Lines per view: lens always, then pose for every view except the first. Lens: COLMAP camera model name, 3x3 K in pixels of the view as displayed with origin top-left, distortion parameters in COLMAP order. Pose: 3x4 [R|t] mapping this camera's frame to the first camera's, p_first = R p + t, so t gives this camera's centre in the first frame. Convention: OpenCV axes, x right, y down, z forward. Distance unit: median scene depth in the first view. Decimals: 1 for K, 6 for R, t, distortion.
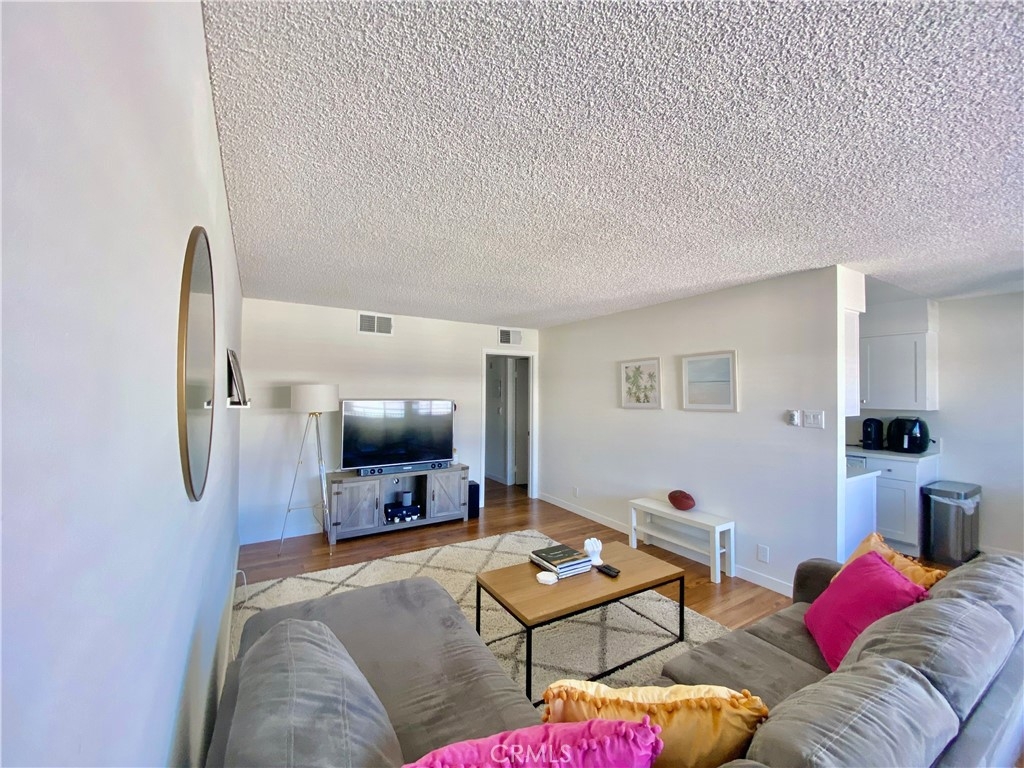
lens RADIAL K [[413.3, 0, 508.6], [0, 413.3, 386.2], [0, 0, 1]] dist [-0.007478, -0.004567]
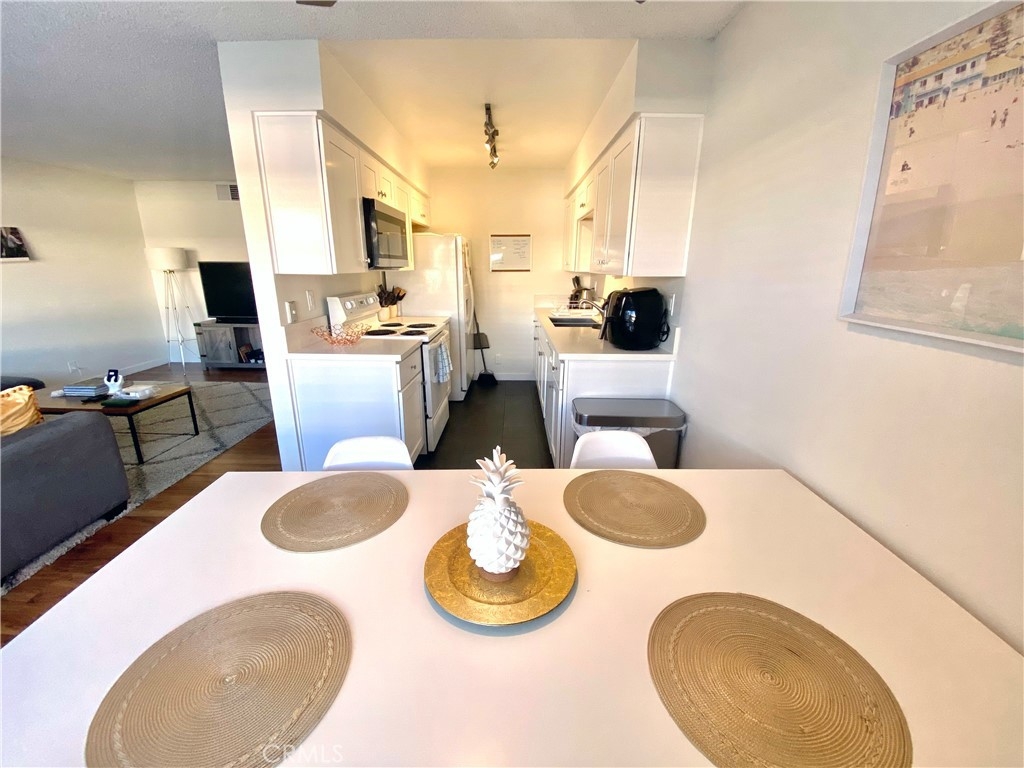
lens RADIAL K [[413.3, 0, 514.7], [0, 413.3, 390.1], [0, 0, 1]] dist [-0.007478, -0.004567]
pose [[0.857723, 0.158032, -0.489221, 1.143061], [-0.002437, 0.952823, 0.303517, 0.023779], [0.514107, -0.259141, 0.817643, 0.378586]]
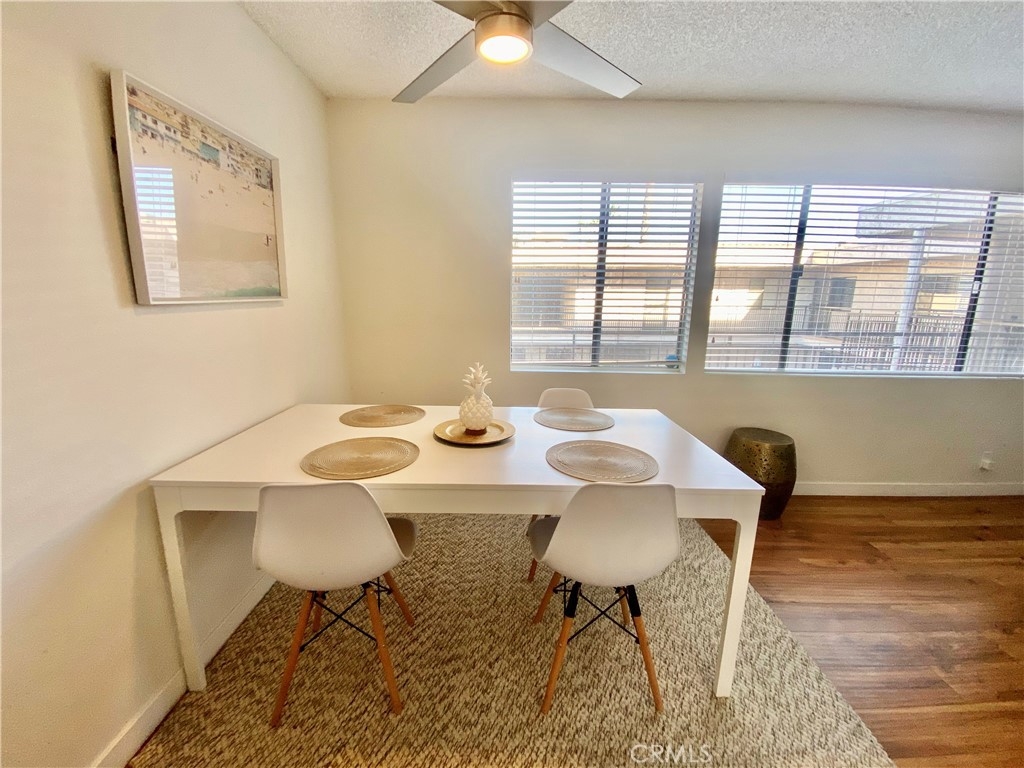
lens RADIAL K [[413.3, 0, 513.2], [0, 413.3, 382.3], [0, 0, 1]] dist [-0.007478, -0.004567]
pose [[-0.845145, -0.132619, 0.517825, 0.768407], [-0.030385, 0.979087, 0.201159, 0.052060], [-0.533673, 0.154275, -0.831500, 0.895595]]
